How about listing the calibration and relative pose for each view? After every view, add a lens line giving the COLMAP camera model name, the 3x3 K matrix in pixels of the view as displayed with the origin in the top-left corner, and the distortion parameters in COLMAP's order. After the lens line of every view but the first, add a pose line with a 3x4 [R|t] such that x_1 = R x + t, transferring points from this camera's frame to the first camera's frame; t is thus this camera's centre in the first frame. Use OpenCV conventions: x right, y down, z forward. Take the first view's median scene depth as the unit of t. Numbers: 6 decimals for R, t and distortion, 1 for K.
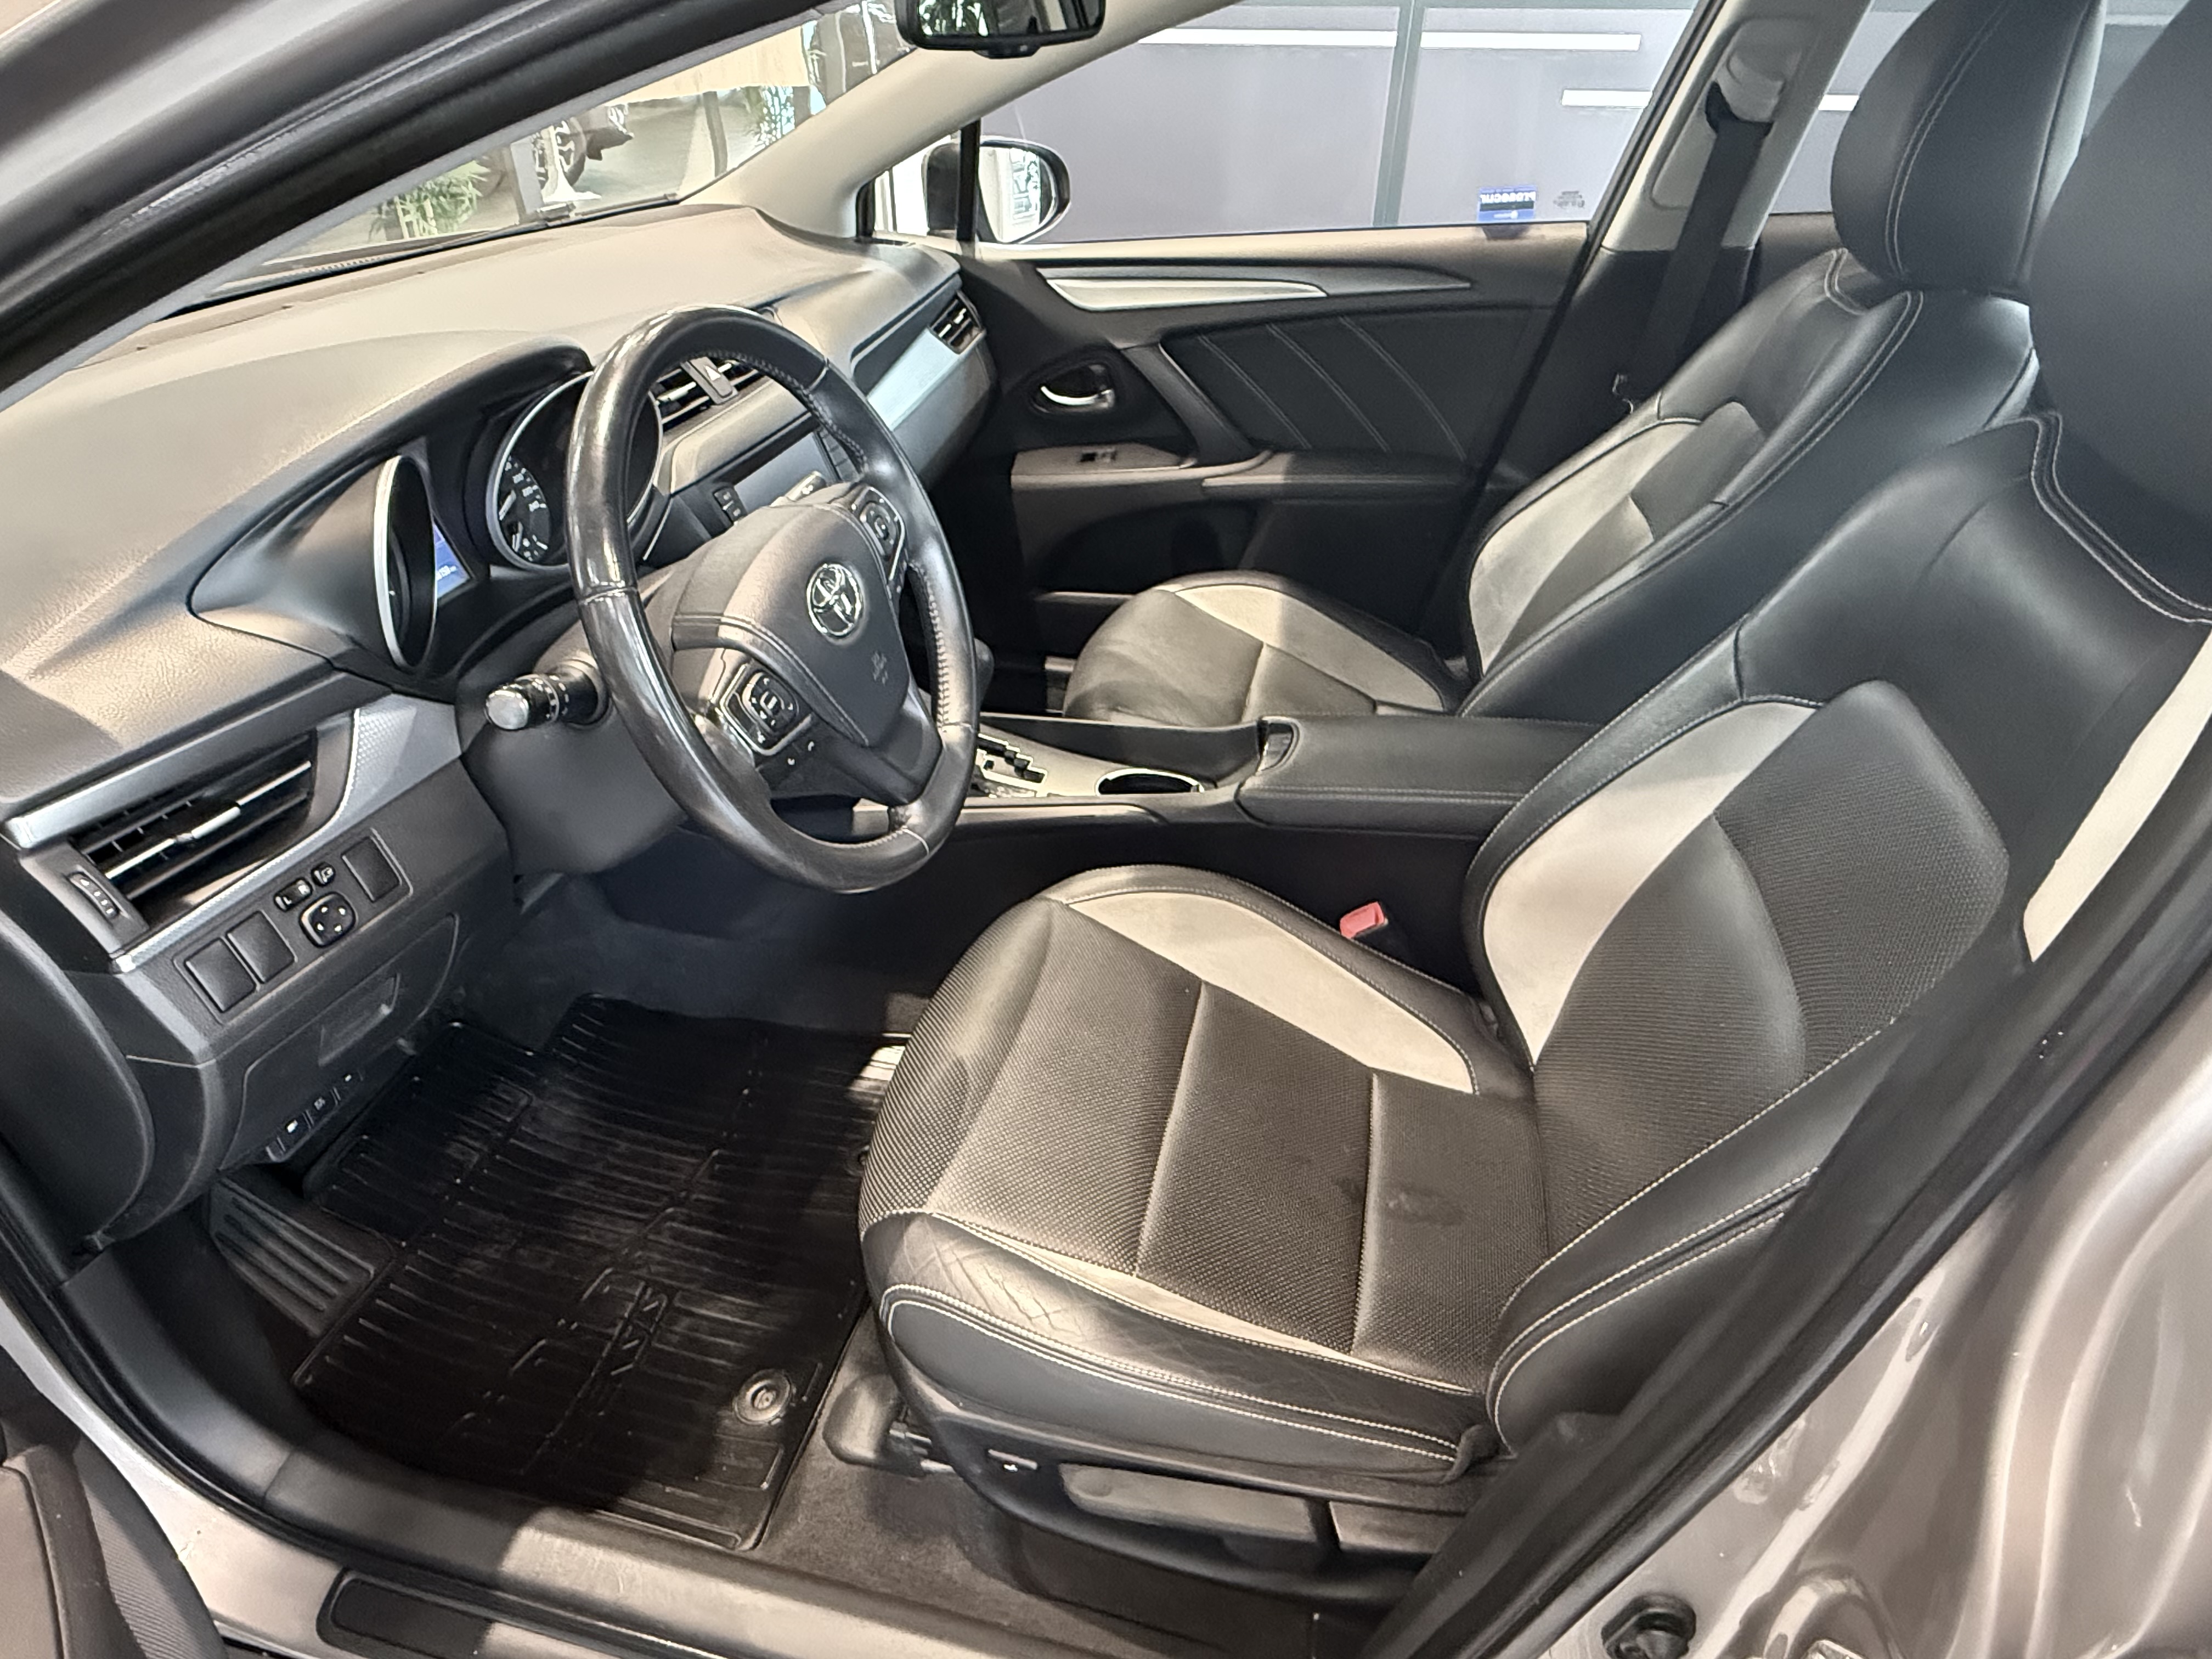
lens RADIAL K [[1269.1, 0, 1106.0], [0, 1269.1, 829.5], [0, 0, 1]] dist [-0.004728, 0.001783]
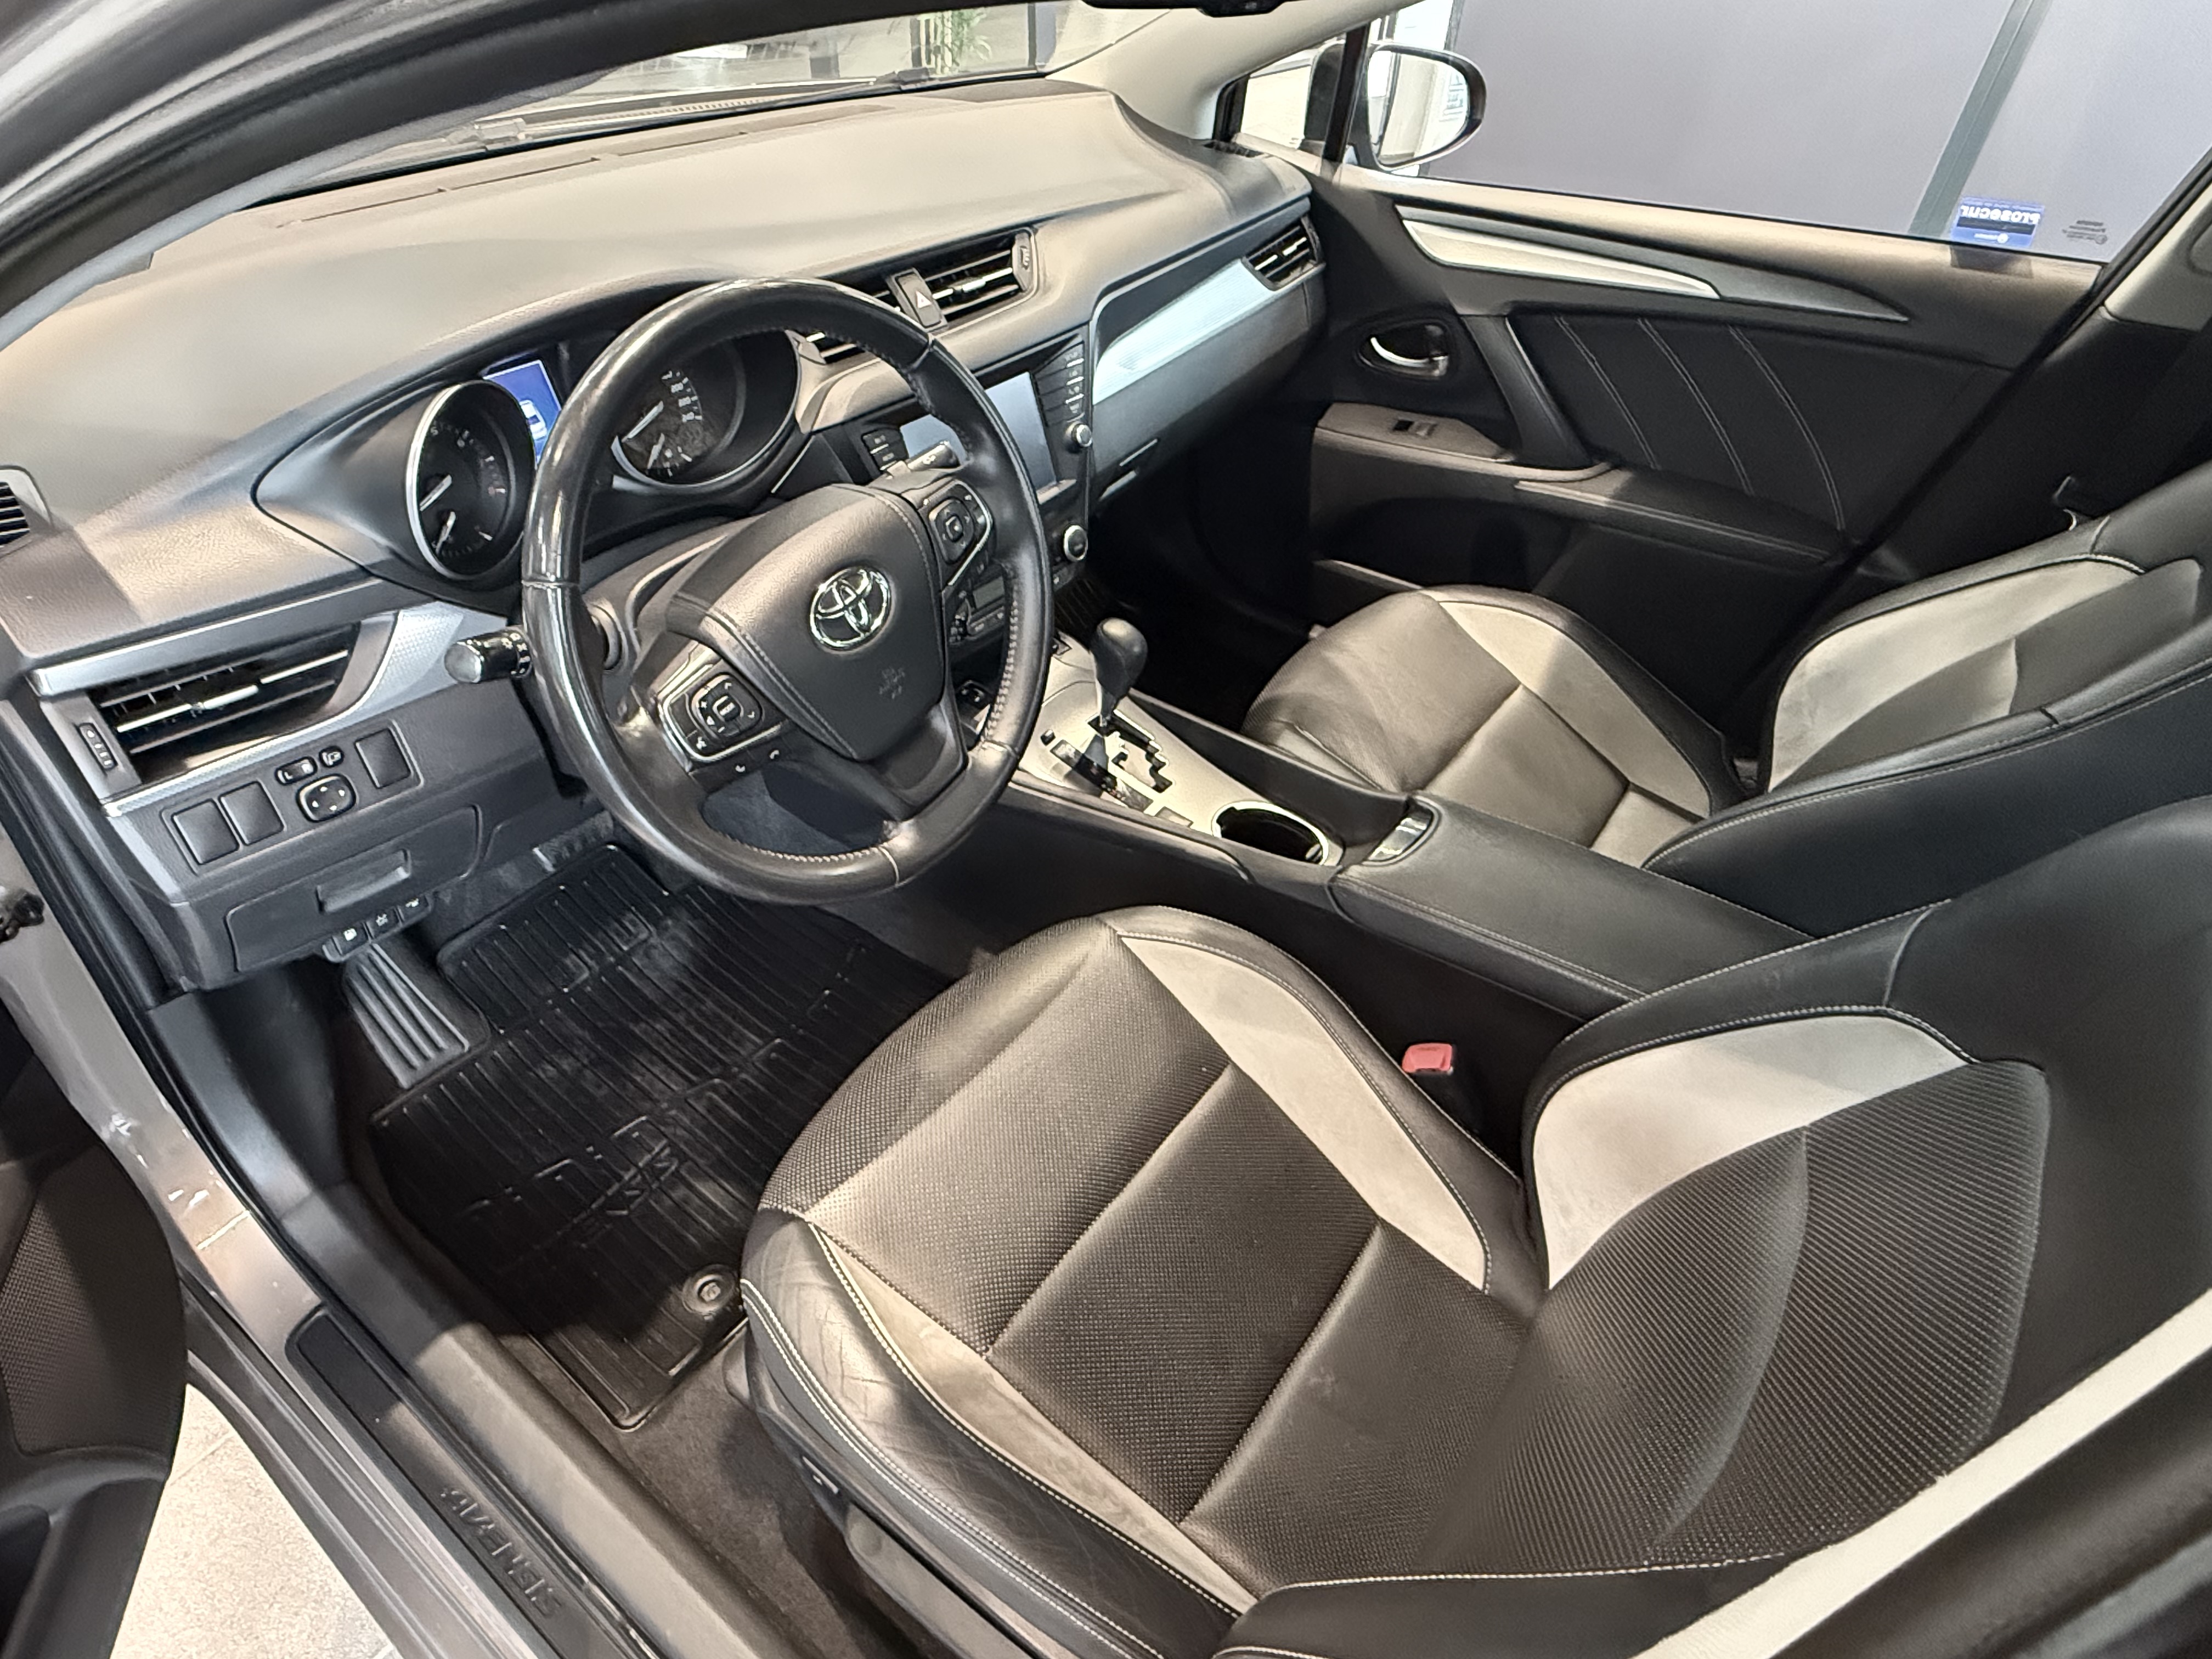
lens RADIAL K [[1269.1, 0, 1106.0], [0, 1269.1, 829.5], [0, 0, 1]] dist [-0.004728, 0.001783]
pose [[0.913209, 0.296738, -0.279276, 0.212459], [-0.264149, 0.952938, 0.148777, -0.164265], [0.310280, -0.062094, 0.948615, 0.112794]]
